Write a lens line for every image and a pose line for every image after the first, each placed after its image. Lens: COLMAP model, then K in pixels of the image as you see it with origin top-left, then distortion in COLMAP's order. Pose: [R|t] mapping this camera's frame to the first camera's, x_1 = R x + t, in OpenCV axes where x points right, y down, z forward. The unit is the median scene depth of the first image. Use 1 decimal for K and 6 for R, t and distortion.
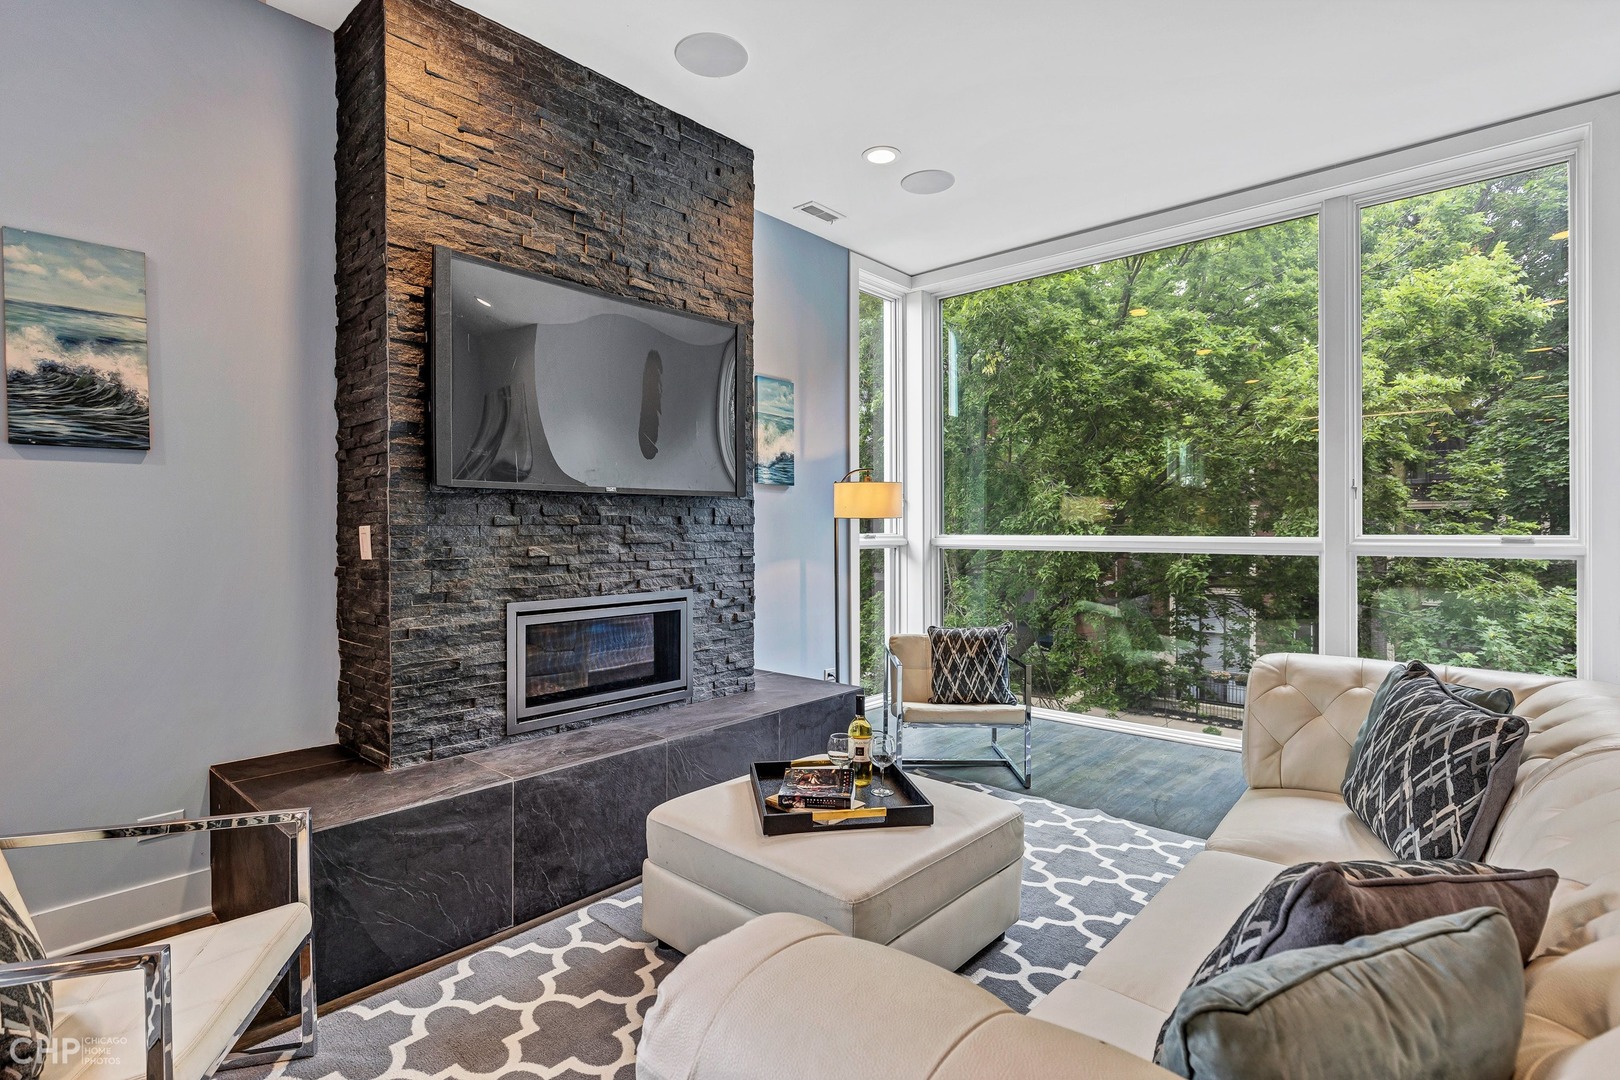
lens RADIAL K [[763.9, 0, 815.4], [0, 763.9, 530.8], [0, 0, 1]] dist [-0.004788, -0.001071]
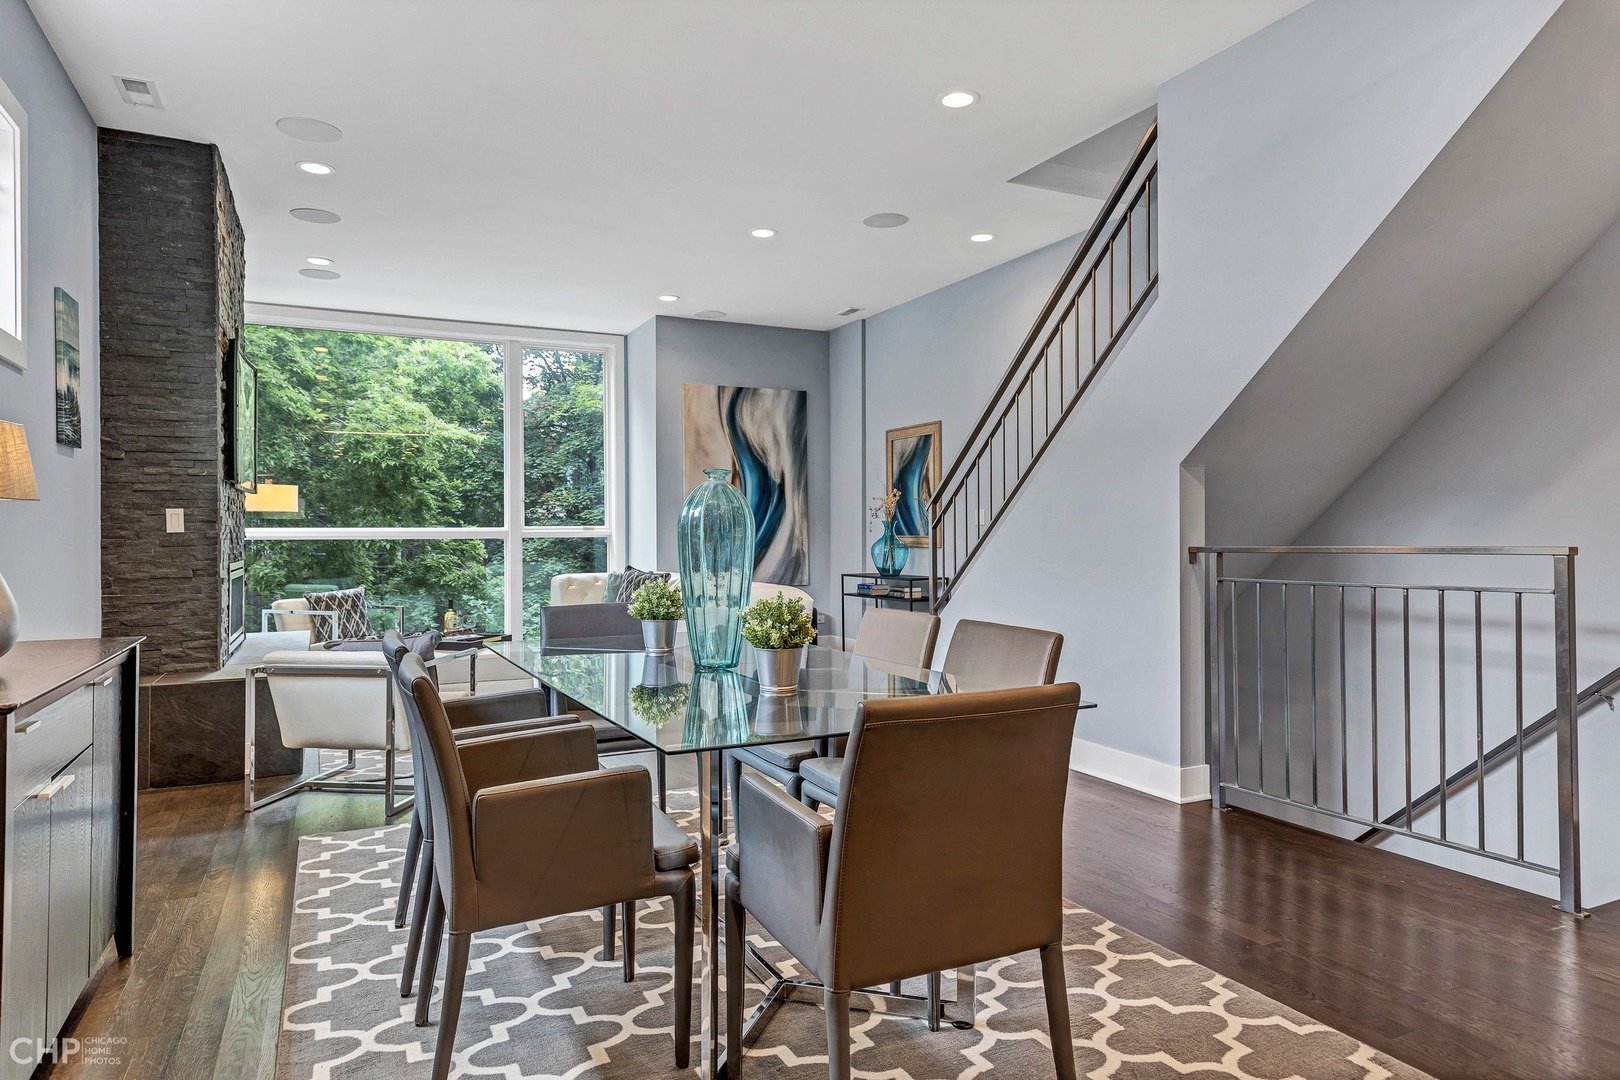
lens RADIAL K [[971.8, 0, 841.6], [0, 971.8, 524.6], [0, 0, 1]] dist [0.002193, -0.007312]
pose [[0.339005, 0.005776, 0.940767, -1.209119], [0.013704, 0.999845, -0.011077, 0.038725], [-0.940685, 0.016647, 0.338873, -0.502964]]
